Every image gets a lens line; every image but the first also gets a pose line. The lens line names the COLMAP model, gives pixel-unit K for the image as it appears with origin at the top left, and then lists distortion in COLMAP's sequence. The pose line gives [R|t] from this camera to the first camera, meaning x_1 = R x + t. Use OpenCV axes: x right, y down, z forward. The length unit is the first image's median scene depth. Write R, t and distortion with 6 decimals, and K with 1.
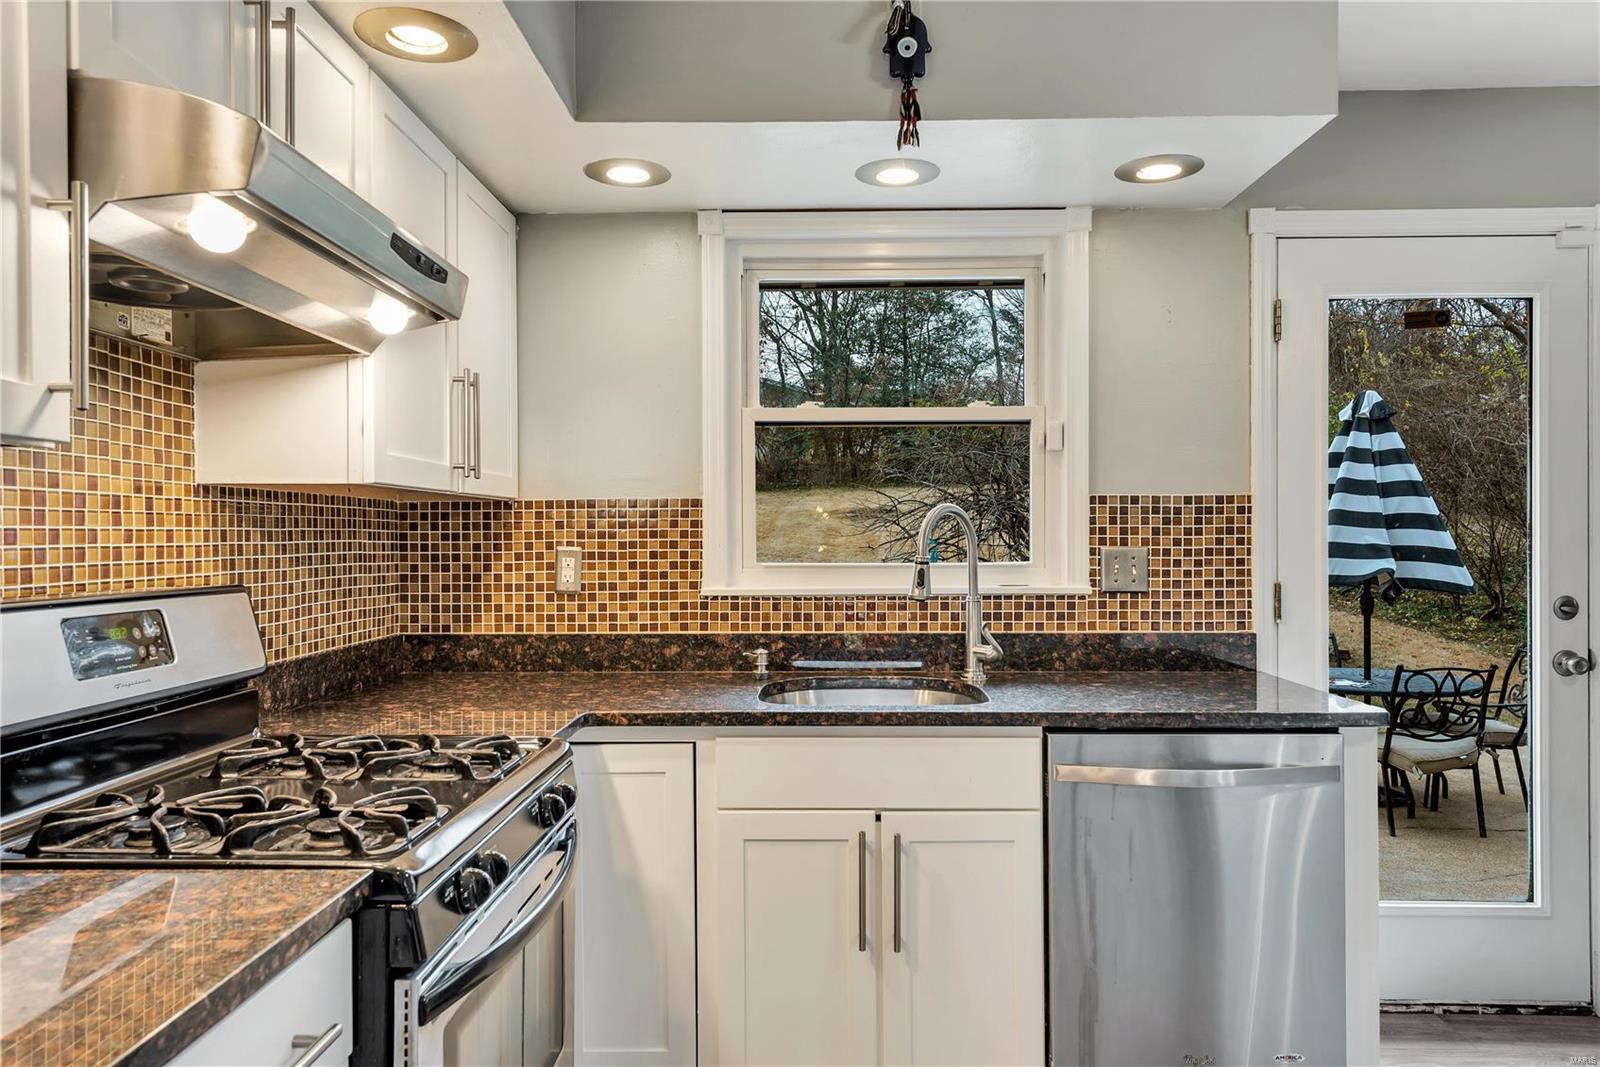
lens RADIAL K [[1049.6, 0, 795.1], [0, 1049.6, 540.2], [0, 0, 1]] dist [0.009578, 0.000310]
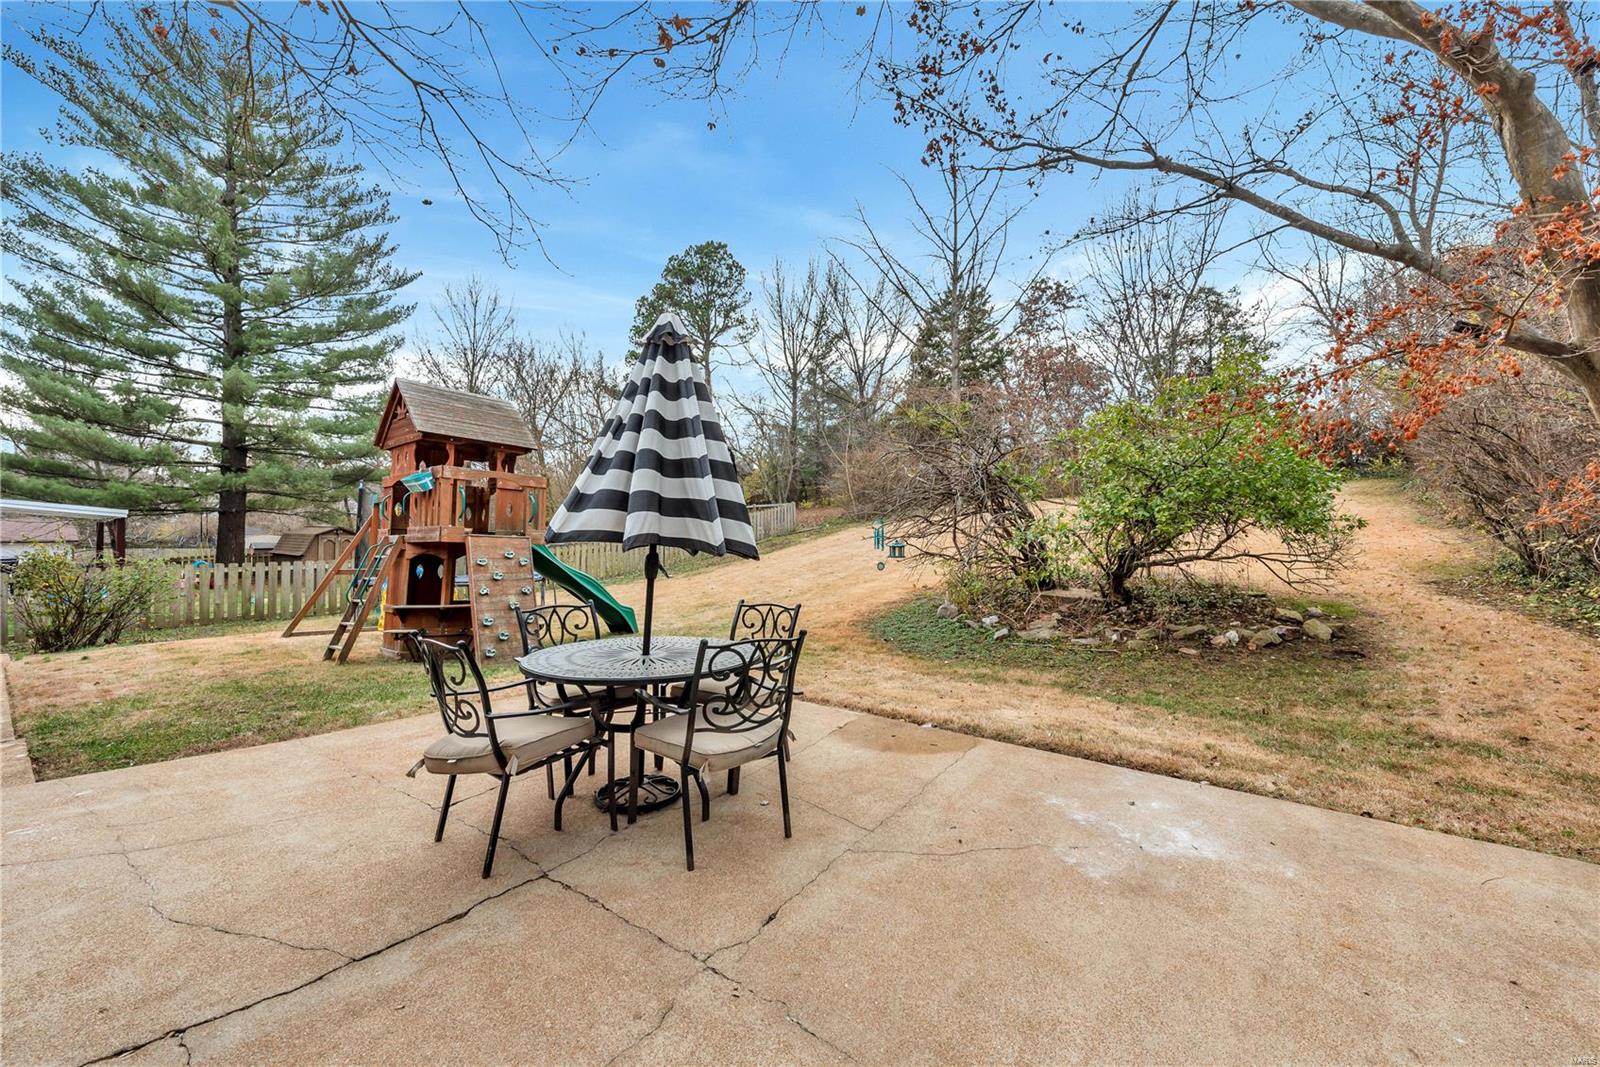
lens RADIAL K [[703.8, 0, 800.0], [0, 703.8, 533.5], [0, 0, 1]] dist [0.009679, -0.000683]
pose [[0.831270, 0.007615, 0.555817, 0.341066], [-0.021761, 0.999585, 0.018851, 0.028274], [-0.555443, -0.027765, 0.831091, 0.526536]]
